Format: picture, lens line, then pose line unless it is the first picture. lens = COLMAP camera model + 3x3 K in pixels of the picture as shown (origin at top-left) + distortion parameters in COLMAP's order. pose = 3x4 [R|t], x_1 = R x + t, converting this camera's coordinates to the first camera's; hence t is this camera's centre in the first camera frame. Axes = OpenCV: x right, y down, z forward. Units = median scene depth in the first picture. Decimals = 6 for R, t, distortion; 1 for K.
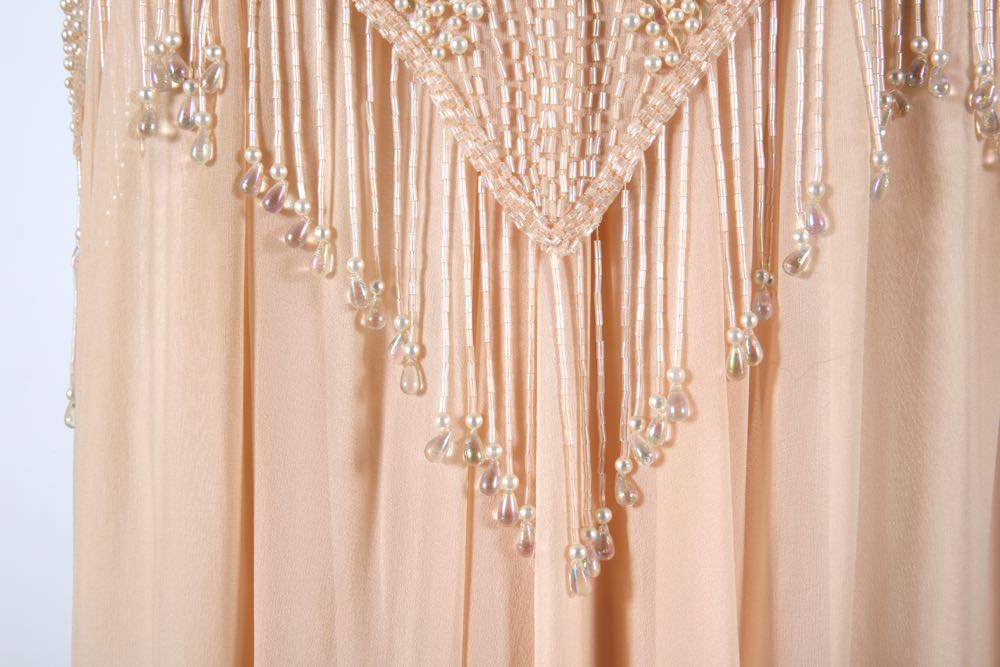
lens RADIAL K [[1678.9, 0, 501.2], [0, 1678.9, 332.8], [0, 0, 1]] dist [0.077046, 0.000000]
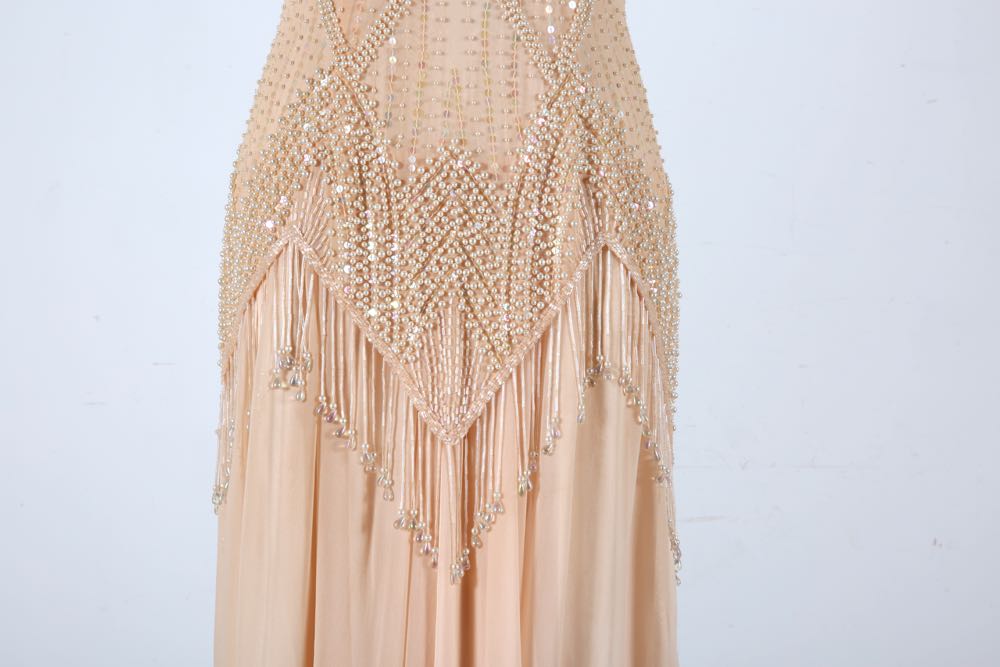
lens RADIAL K [[1678.9, 0, 498.8], [0, 1678.9, 337.1], [0, 0, 1]] dist [0.077046, 0.000000]
pose [[0.994942, 0.021051, 0.098216, -0.137730], [-0.022723, 0.999615, 0.015934, -0.241846], [-0.097842, -0.018085, 0.995038, -1.421236]]
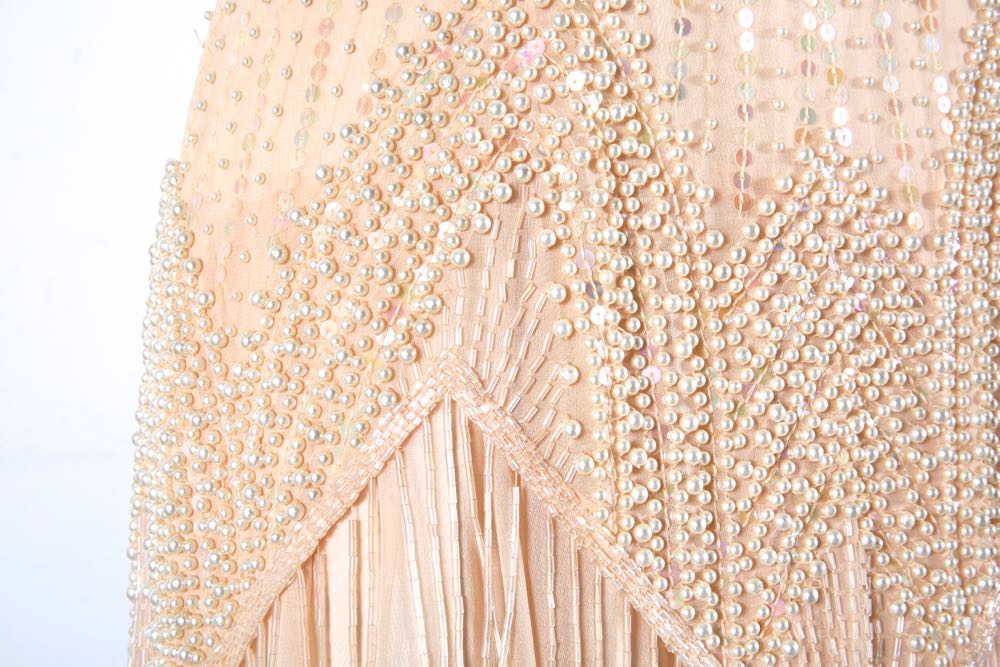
lens RADIAL K [[1678.9, 0, 502.1], [0, 1678.9, 335.2], [0, 0, 1]] dist [0.077046, 0.000000]
pose [[0.886710, -0.019033, 0.461934, -0.597488], [0.037416, 0.998829, -0.030668, -0.342744], [-0.460810, 0.044477, 0.886384, 0.210824]]
